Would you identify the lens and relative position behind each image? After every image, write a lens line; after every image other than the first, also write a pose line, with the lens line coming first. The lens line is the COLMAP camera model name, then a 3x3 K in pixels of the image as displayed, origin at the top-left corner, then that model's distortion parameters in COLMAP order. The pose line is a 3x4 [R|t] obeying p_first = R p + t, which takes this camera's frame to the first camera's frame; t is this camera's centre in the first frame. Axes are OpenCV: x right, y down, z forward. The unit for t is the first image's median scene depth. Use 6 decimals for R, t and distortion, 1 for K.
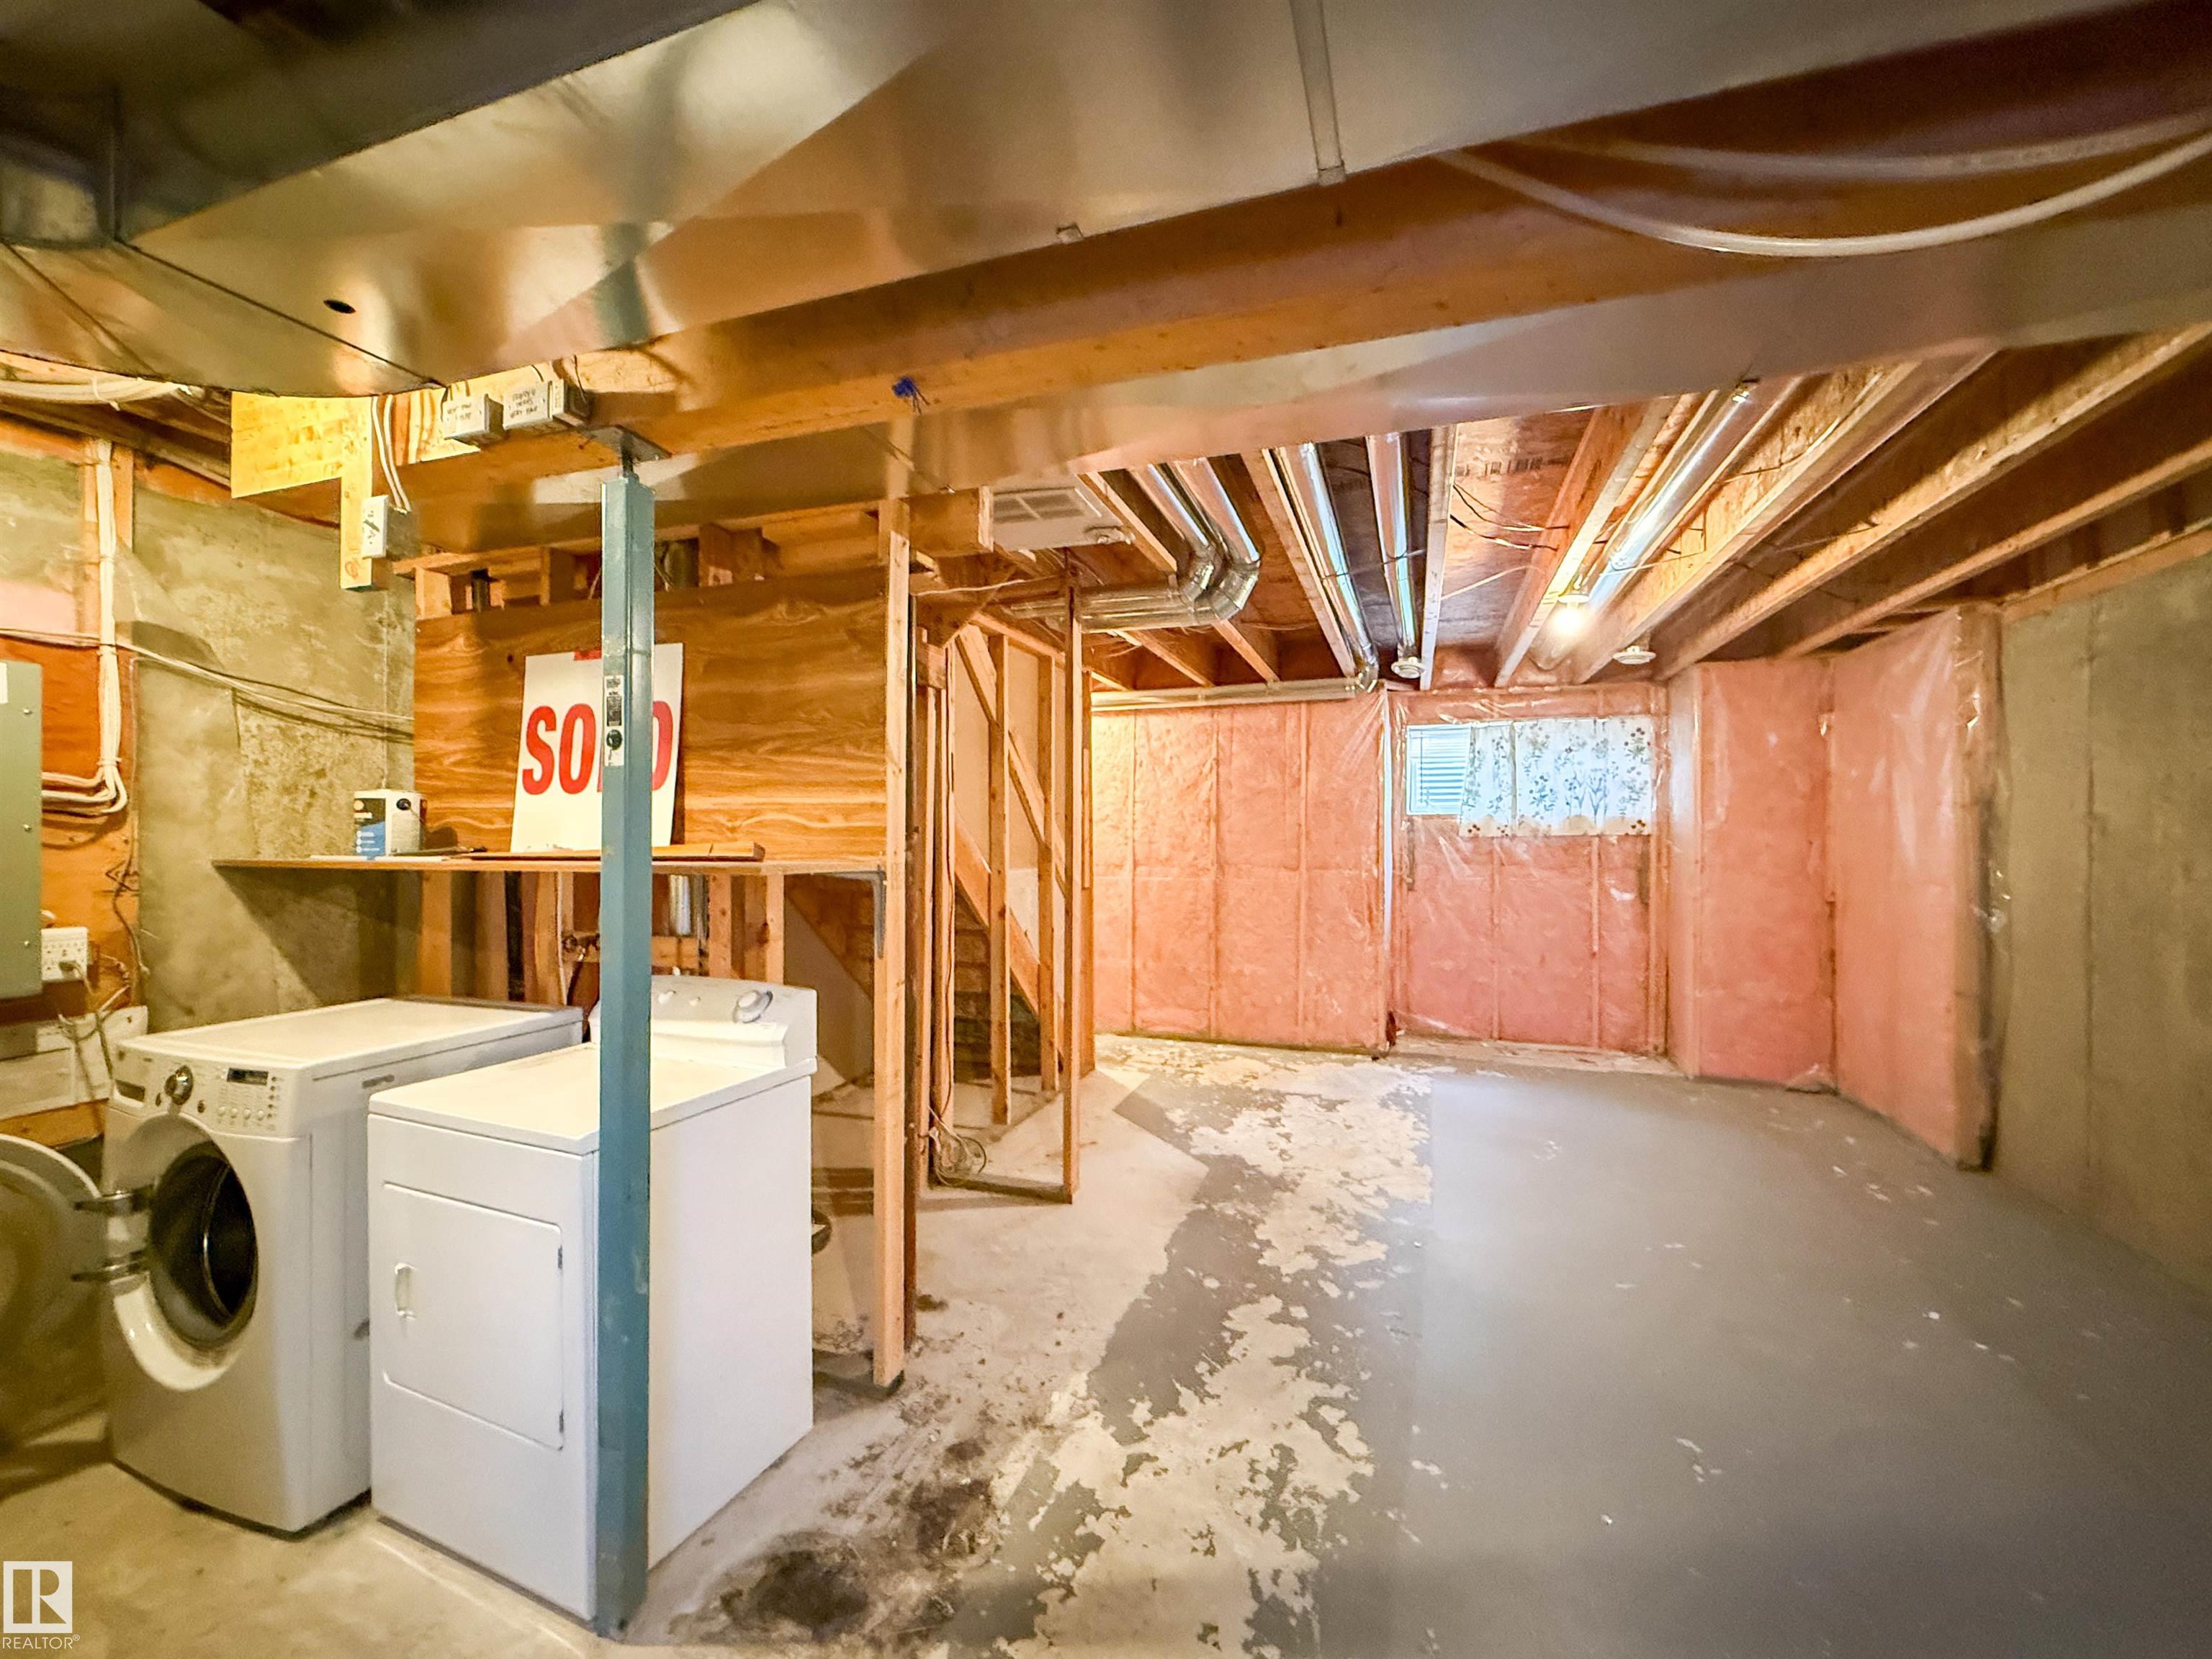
lens RADIAL K [[877.3, 0, 1101.1], [0, 877.3, 830.5], [0, 0, 1]] dist [-0.002525, -0.000155]
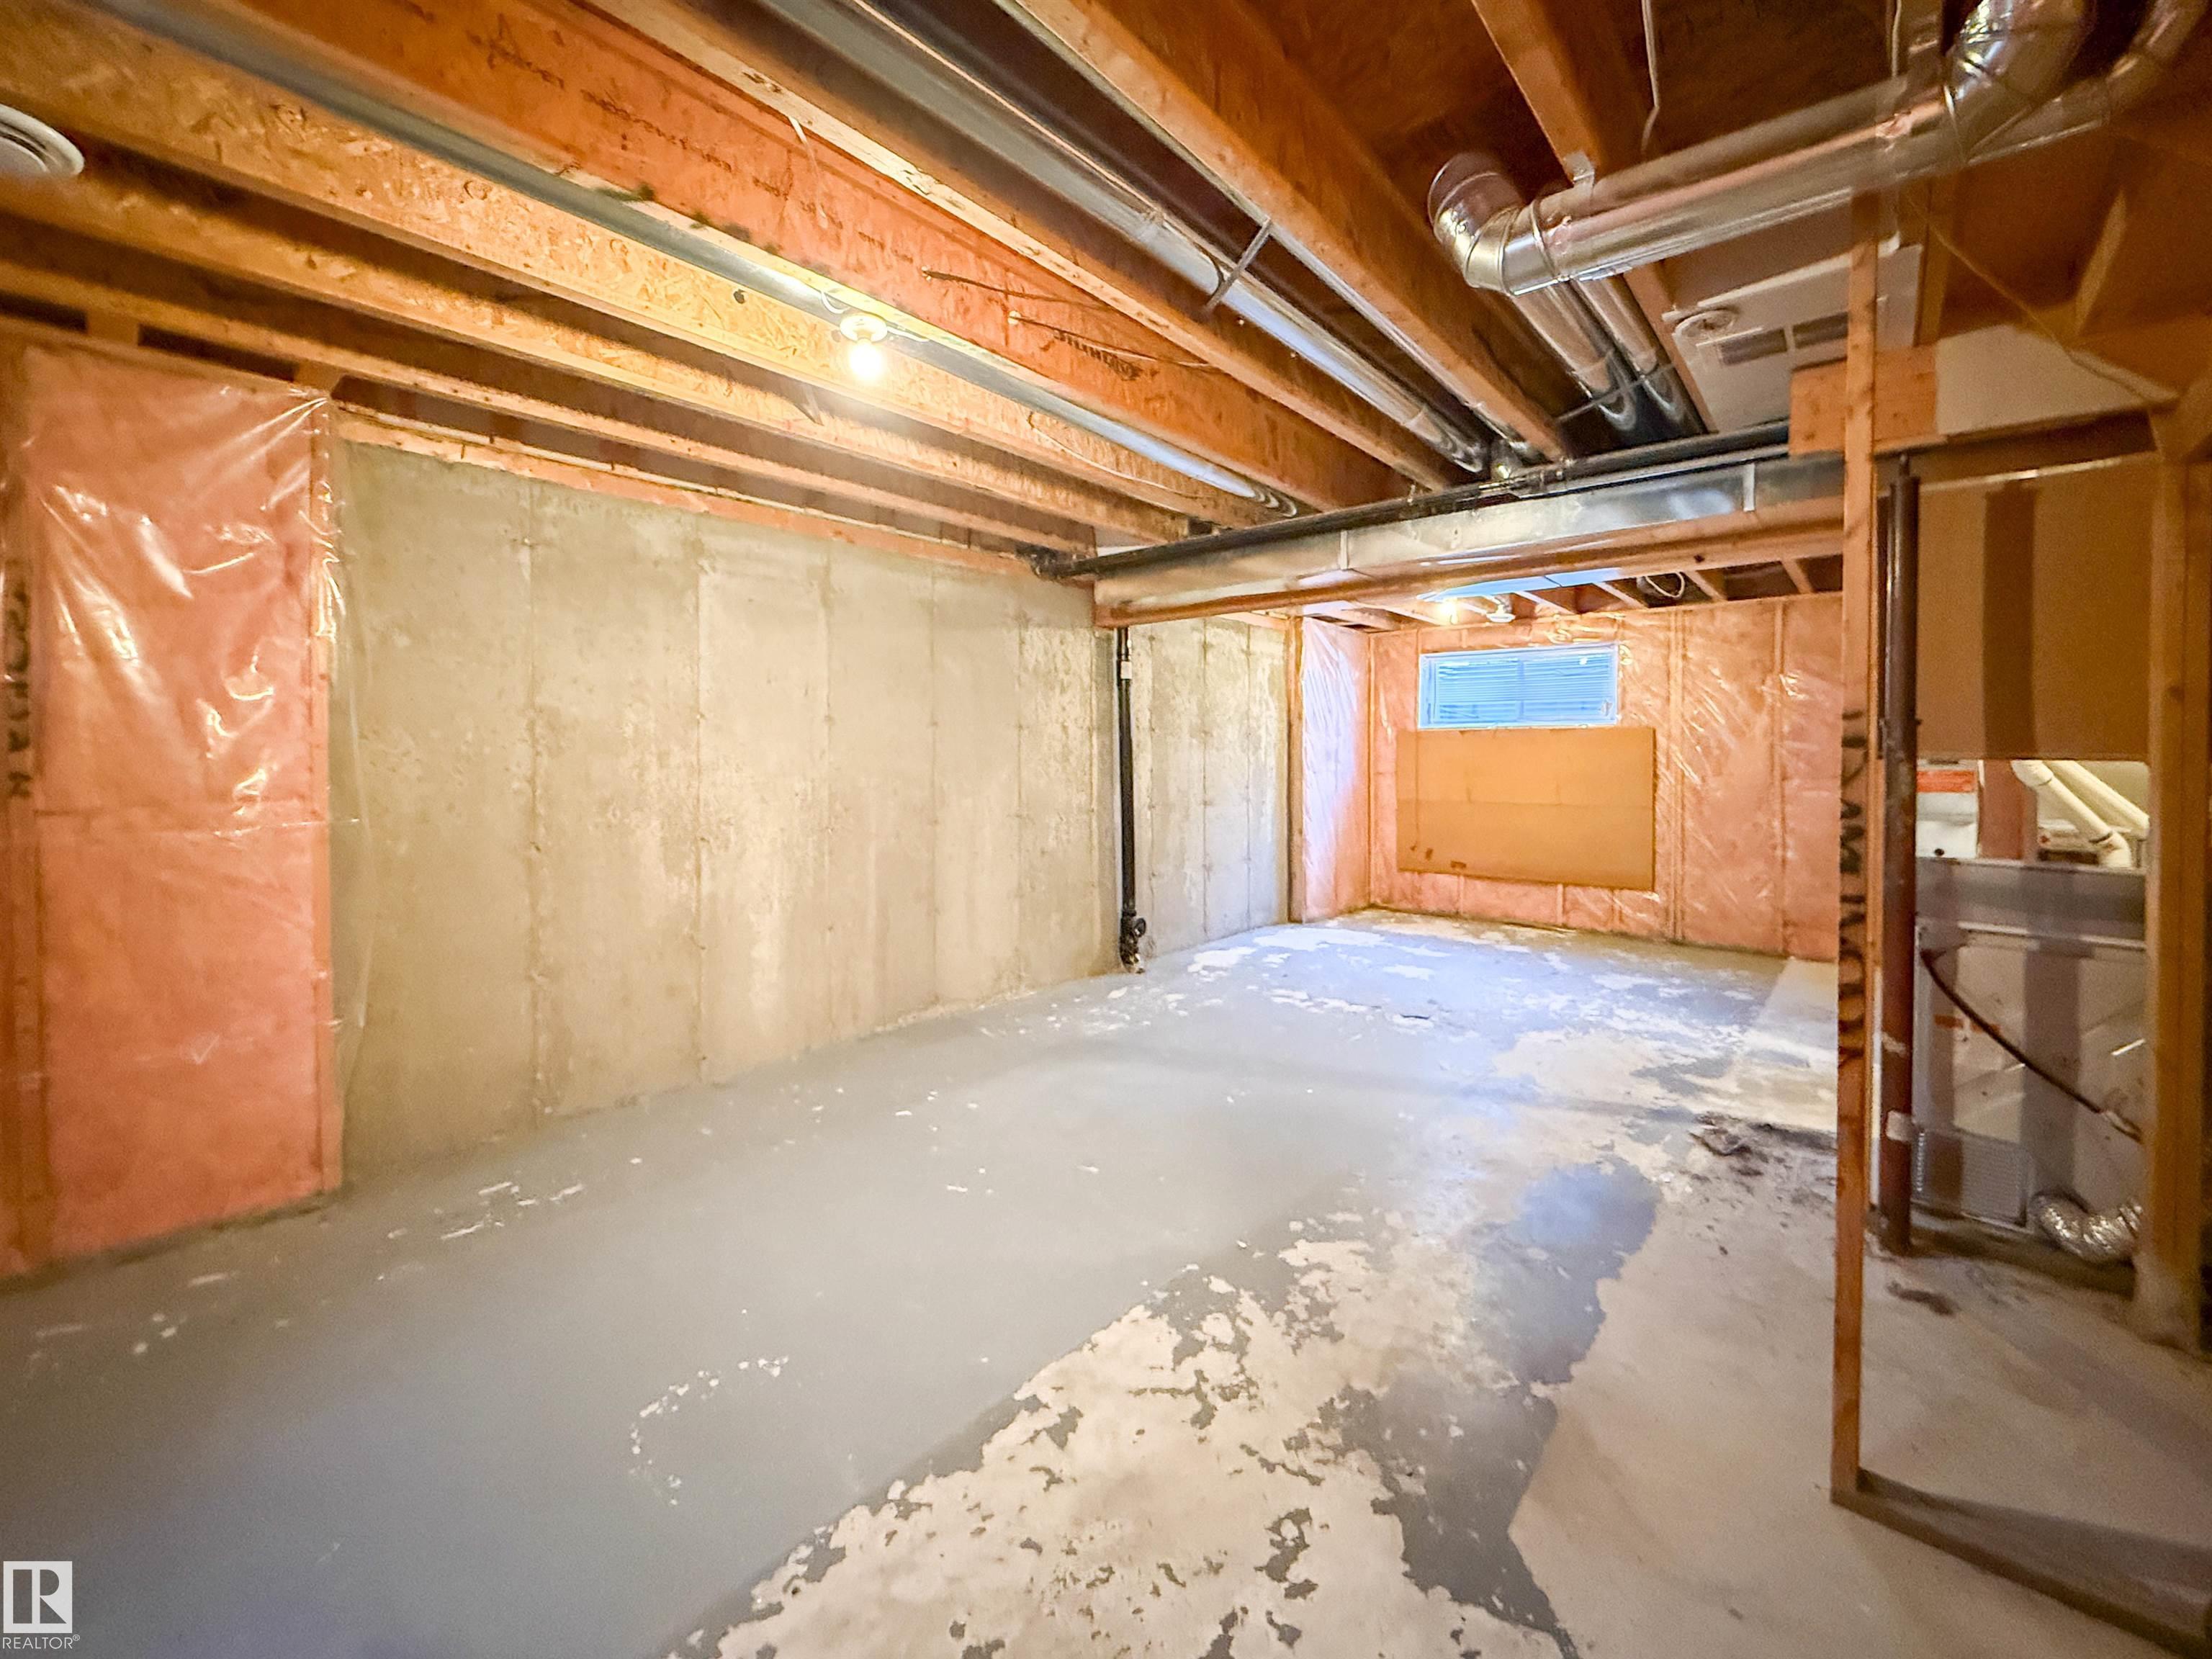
lens RADIAL K [[877.3, 0, 1101.1], [0, 877.3, 752.0], [0, 0, 1]] dist [-0.002525, -0.000155]
pose [[-0.924423, -0.009496, 0.381251, 0.179556], [-0.007577, 0.999950, 0.006533, 0.021628], [-0.381294, 0.003151, -0.924448, 1.773329]]
